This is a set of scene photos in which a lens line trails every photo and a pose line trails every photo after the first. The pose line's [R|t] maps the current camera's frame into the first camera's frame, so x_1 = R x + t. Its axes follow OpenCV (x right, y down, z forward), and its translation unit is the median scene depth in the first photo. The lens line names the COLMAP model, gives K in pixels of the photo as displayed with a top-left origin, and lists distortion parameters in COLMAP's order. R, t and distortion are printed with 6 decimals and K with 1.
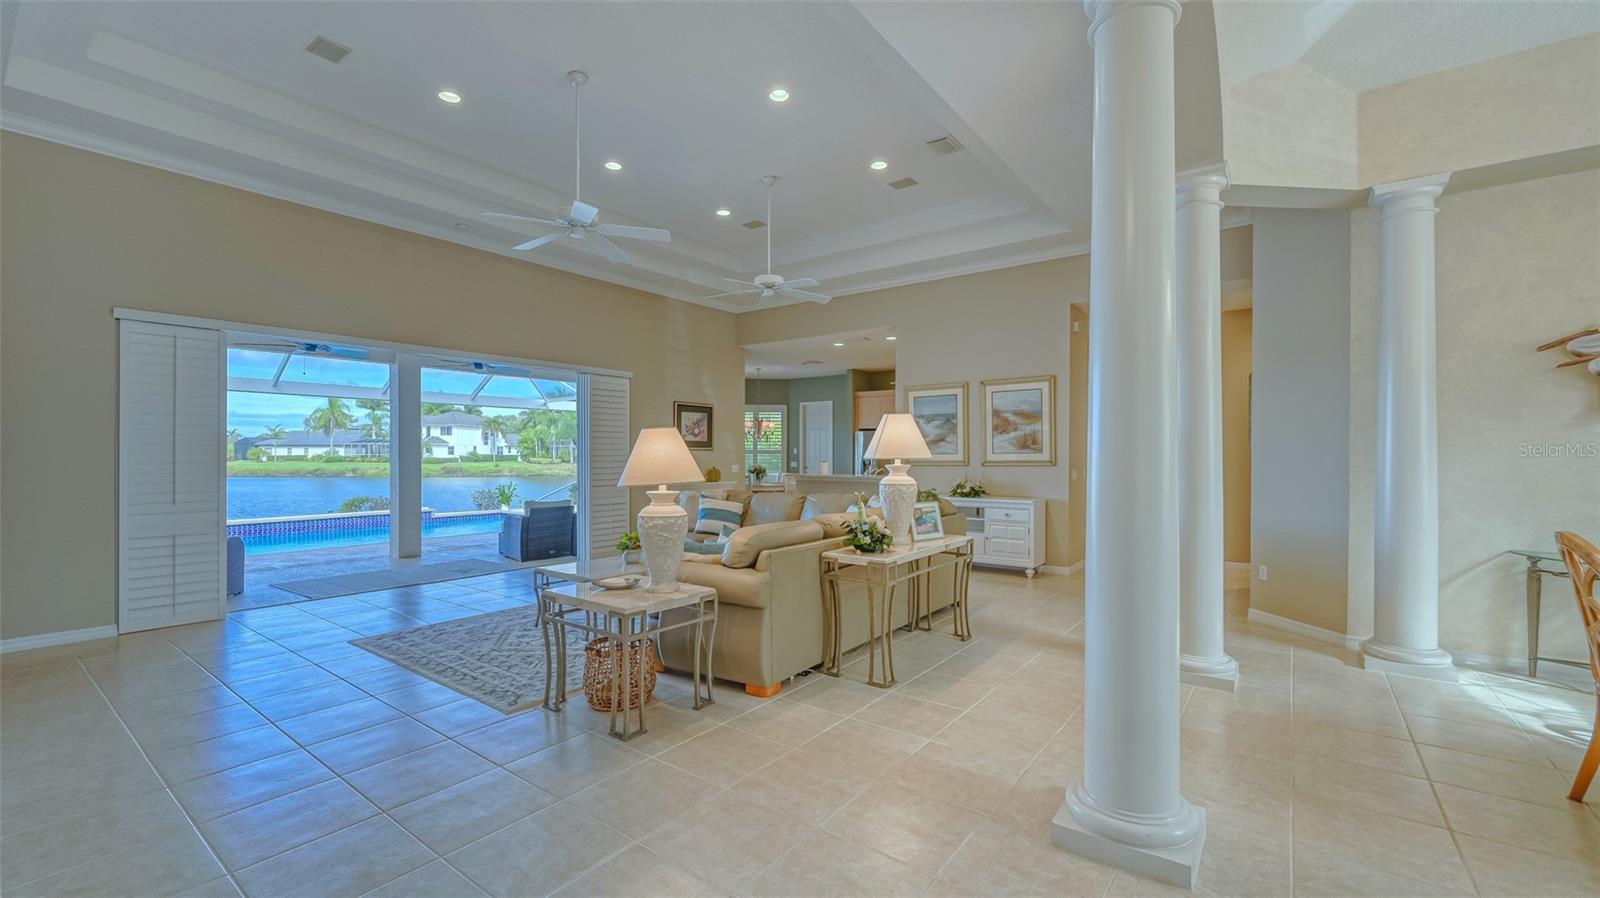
lens RADIAL K [[665.9, 0, 804.1], [0, 665.9, 453.1], [0, 0, 1]] dist [0.013917, 0.000092]
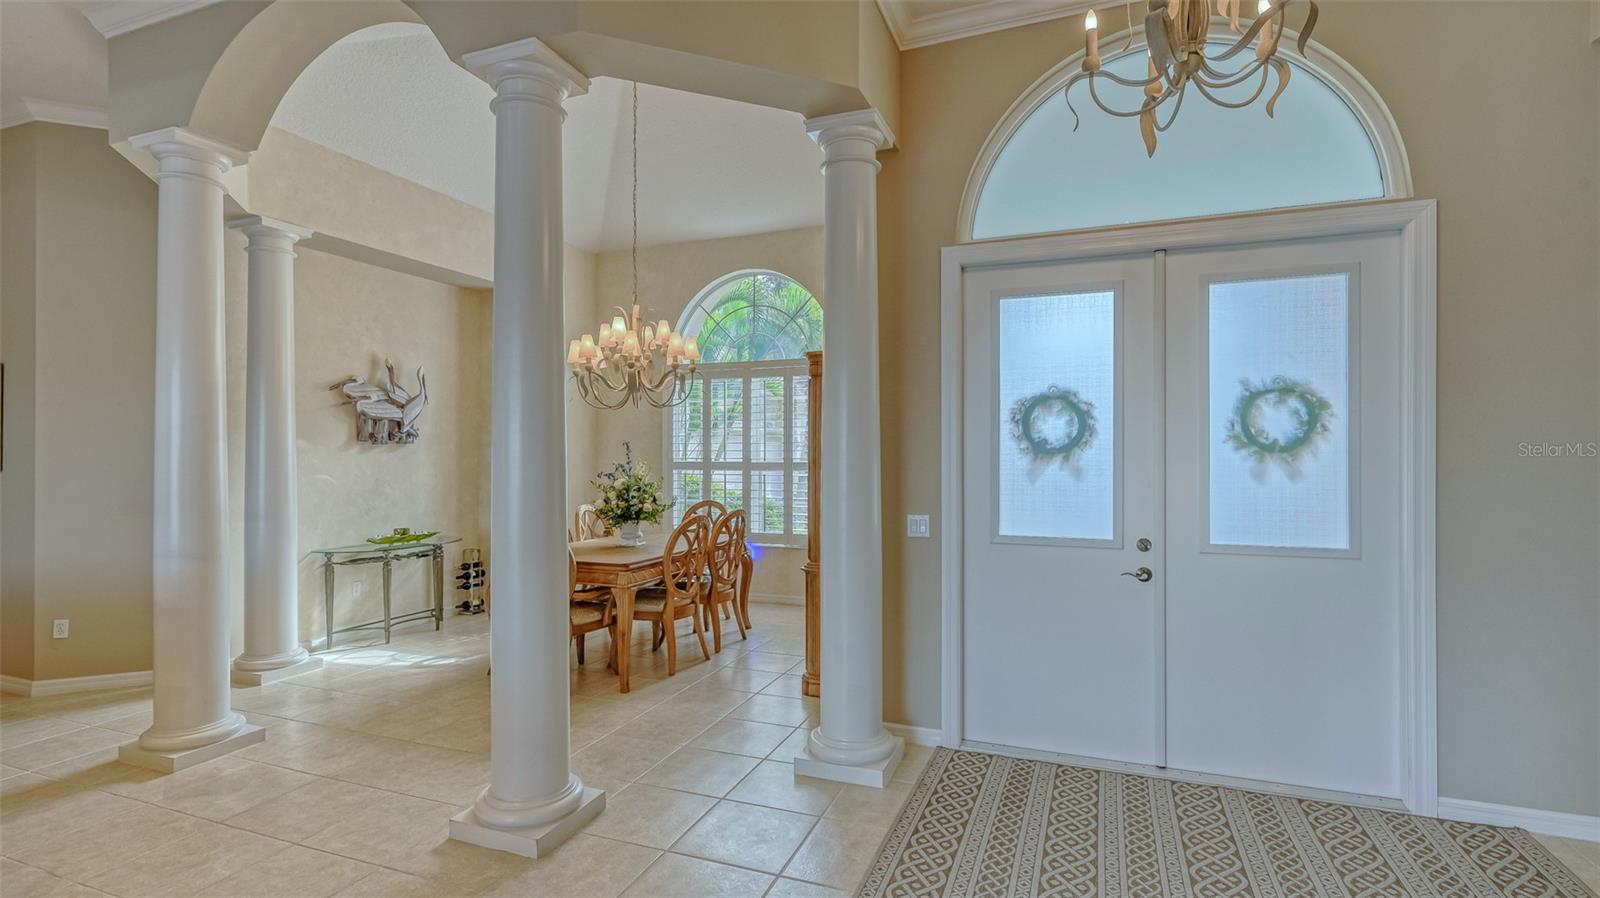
lens RADIAL K [[735.8, 0, 812.3], [0, 735.8, 454.1], [0, 0, 1]] dist [-0.000745, 0.001214]
pose [[-0.269995, -0.000154, 0.962862, -0.259033], [0.000282, 1.000000, 0.000239, -0.016770], [-0.962862, 0.000336, -0.269995, 0.269594]]
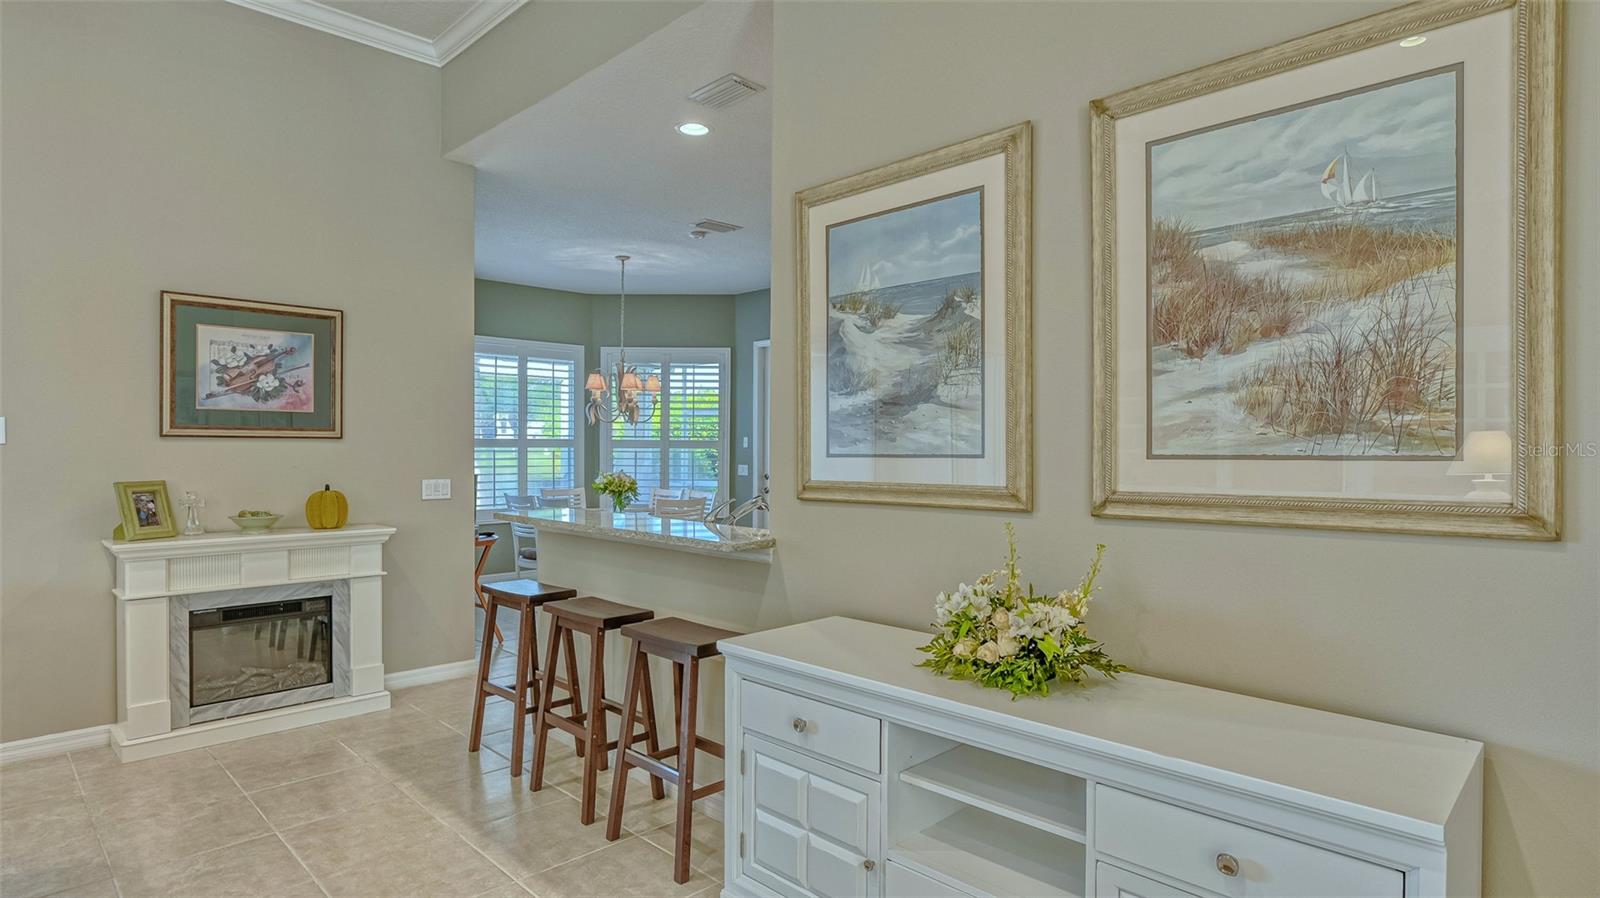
lens RADIAL K [[873.9, 0, 792.2], [0, 873.9, 450.0], [0, 0, 1]] dist [0.000538, 0.001201]
pose [[0.990454, 0.006792, -0.137676, 0.214361], [-0.006160, 0.999968, 0.005014, -0.002344], [0.137706, -0.004118, 0.990465, 0.730349]]
